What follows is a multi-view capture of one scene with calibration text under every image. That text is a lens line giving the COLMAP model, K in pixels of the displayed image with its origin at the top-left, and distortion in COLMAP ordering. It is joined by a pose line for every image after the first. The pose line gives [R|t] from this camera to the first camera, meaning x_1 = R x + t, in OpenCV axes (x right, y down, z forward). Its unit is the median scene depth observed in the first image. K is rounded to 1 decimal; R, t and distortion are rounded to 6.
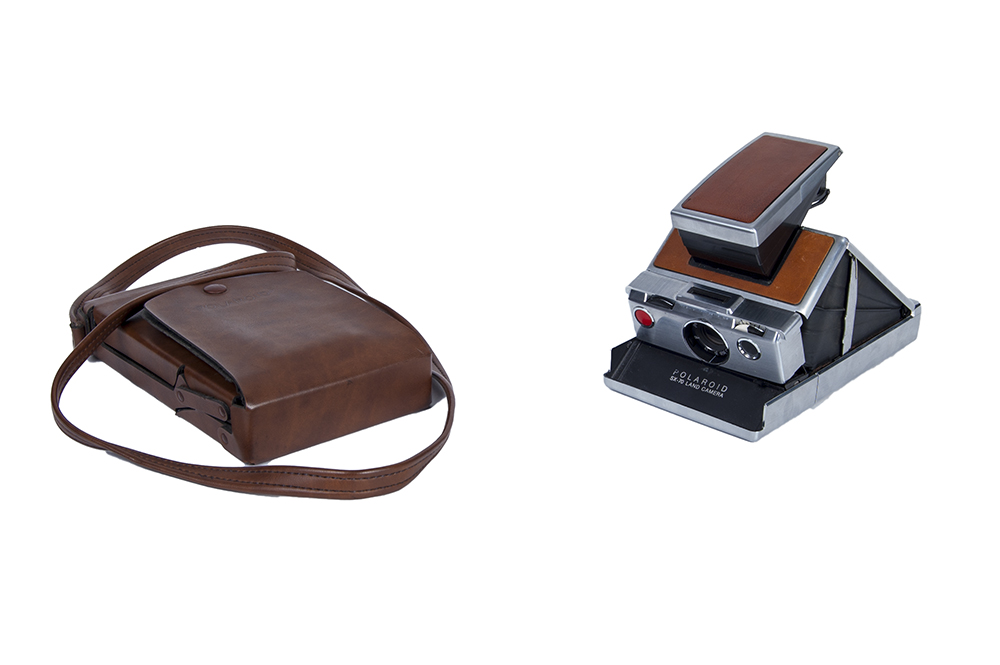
lens RADIAL K [[1619.2, 0, 500.3], [0, 1619.2, 333.8], [0, 0, 1]] dist [-0.034059, 0.000000]
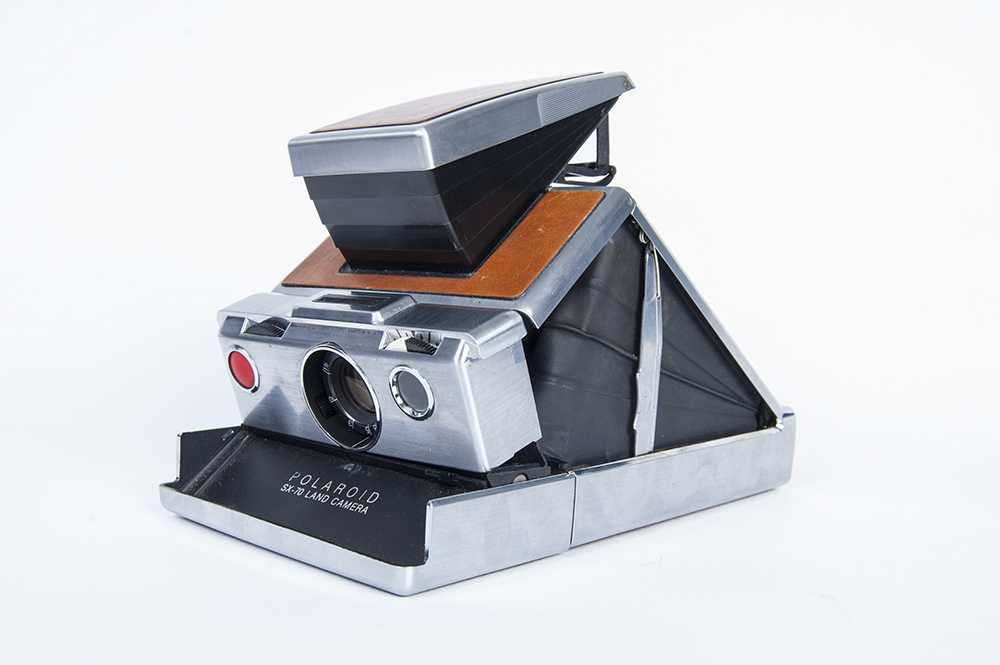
lens RADIAL K [[1161.6, 0, 495.8], [0, 1161.6, 327.4], [0, 0, 1]] dist [-0.037222, 0.000000]
pose [[0.999130, 0.038172, -0.016813, 0.176644], [-0.041564, 0.945000, -0.324420, 0.094218], [0.003504, 0.324836, 0.945764, 0.663368]]
